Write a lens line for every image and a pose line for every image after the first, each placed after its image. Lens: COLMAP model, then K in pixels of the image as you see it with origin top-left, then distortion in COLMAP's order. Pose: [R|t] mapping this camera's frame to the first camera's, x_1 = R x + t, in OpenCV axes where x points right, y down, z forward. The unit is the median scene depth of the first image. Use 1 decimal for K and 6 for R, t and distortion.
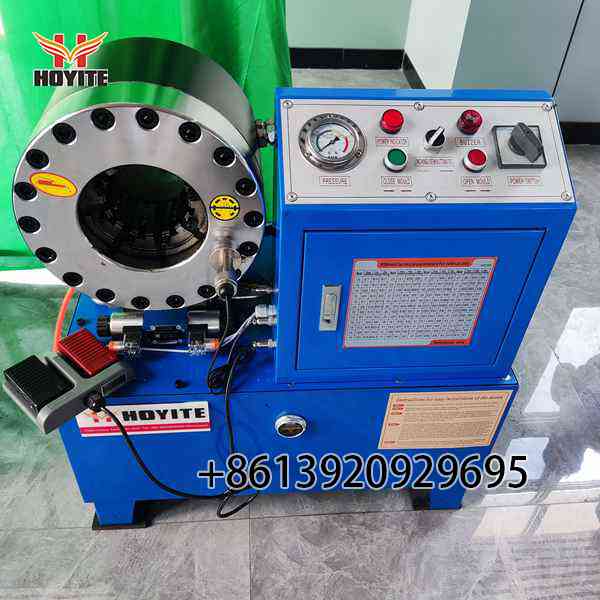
lens RADIAL K [[606.4, 0, 300.0], [0, 606.4, 300.0], [0, 0, 1]] dist [0.102780, -0.190200]
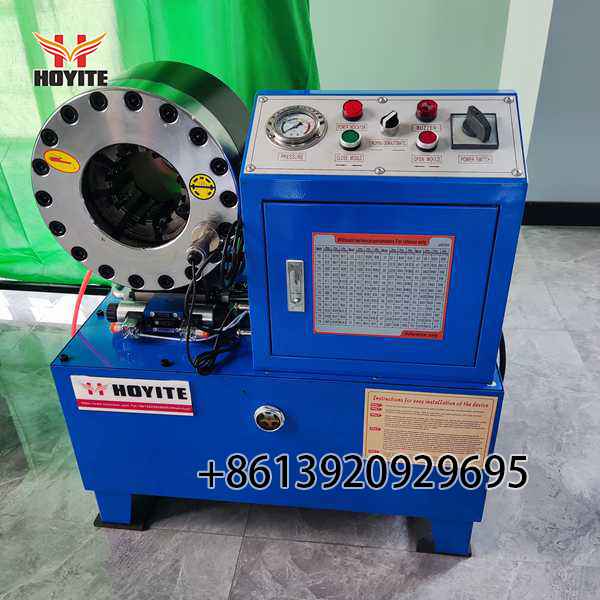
lens RADIAL K [[606.4, 0, 300.0], [0, 606.4, 300.0], [0, 0, 1]] dist [0.102780, -0.190200]
pose [[0.976924, 0.039412, -0.209920, 0.254229], [-0.081032, 0.977741, -0.193538, 0.219356], [0.197620, 0.206082, 0.958372, 0.000637]]
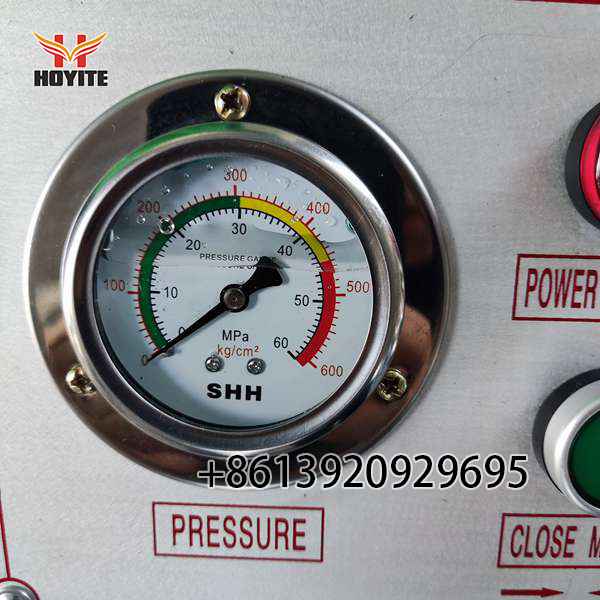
lens RADIAL K [[617.4, 0, 300.0], [0, 617.4, 300.0], [0, 0, 1]] dist [0.005491, -0.127070]
pose [[0.992092, 0.092074, -0.085302, 0.069297], [-0.034384, 0.852983, 0.520804, -0.284749], [0.120713, -0.513753, 0.849404, 0.714626]]
